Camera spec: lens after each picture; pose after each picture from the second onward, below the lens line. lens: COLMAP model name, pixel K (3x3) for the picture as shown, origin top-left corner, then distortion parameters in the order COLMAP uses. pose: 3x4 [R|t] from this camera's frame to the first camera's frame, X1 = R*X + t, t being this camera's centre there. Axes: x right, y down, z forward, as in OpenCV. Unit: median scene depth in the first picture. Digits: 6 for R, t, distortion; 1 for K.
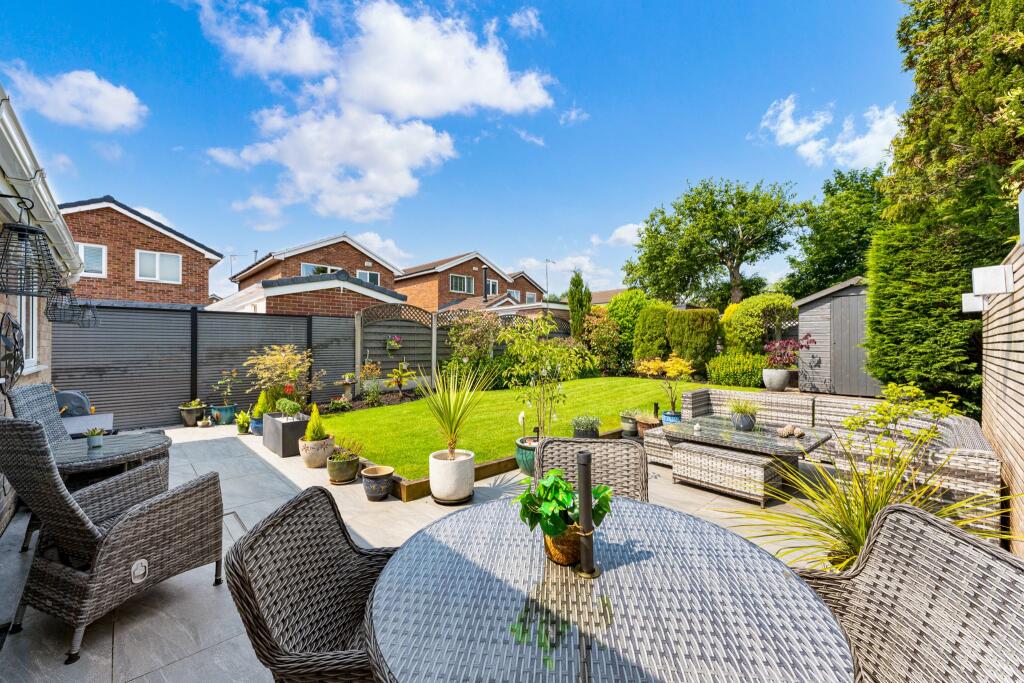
lens RADIAL K [[406.3, 0, 512.0], [0, 406.3, 341.5], [0, 0, 1]] dist [0.000648, -0.000037]
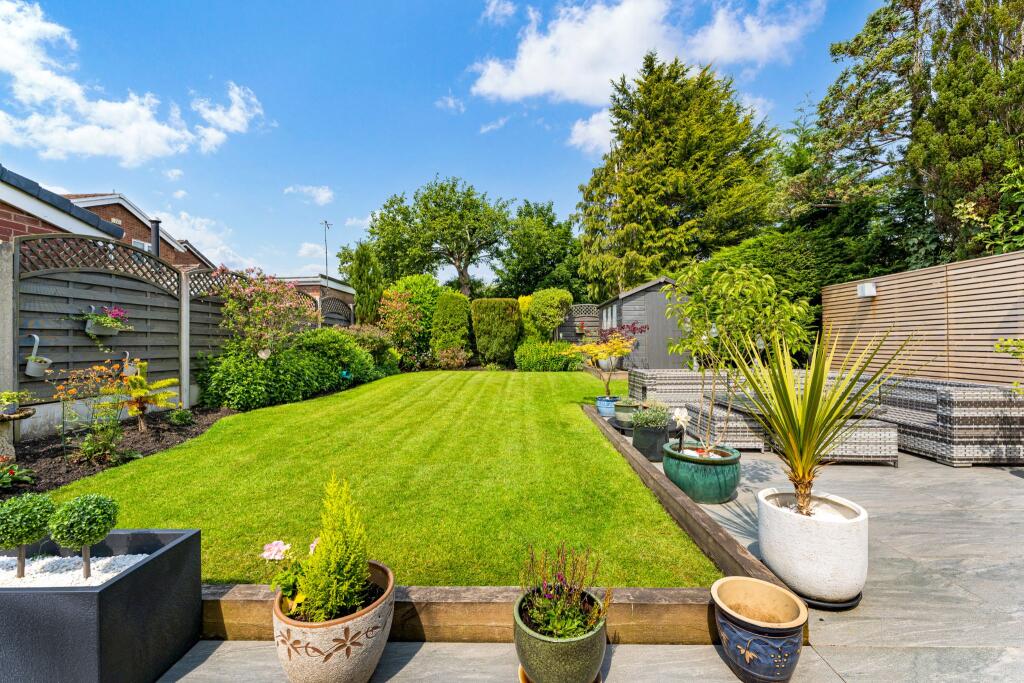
lens RADIAL K [[406.3, 0, 512.0], [0, 406.3, 341.5], [0, 0, 1]] dist [0.000648, -0.000037]
pose [[0.710062, -0.007090, 0.704103, -0.243552], [0.005529, 0.999975, 0.004494, 0.022951], [-0.704117, 0.000702, 0.710083, 0.283955]]
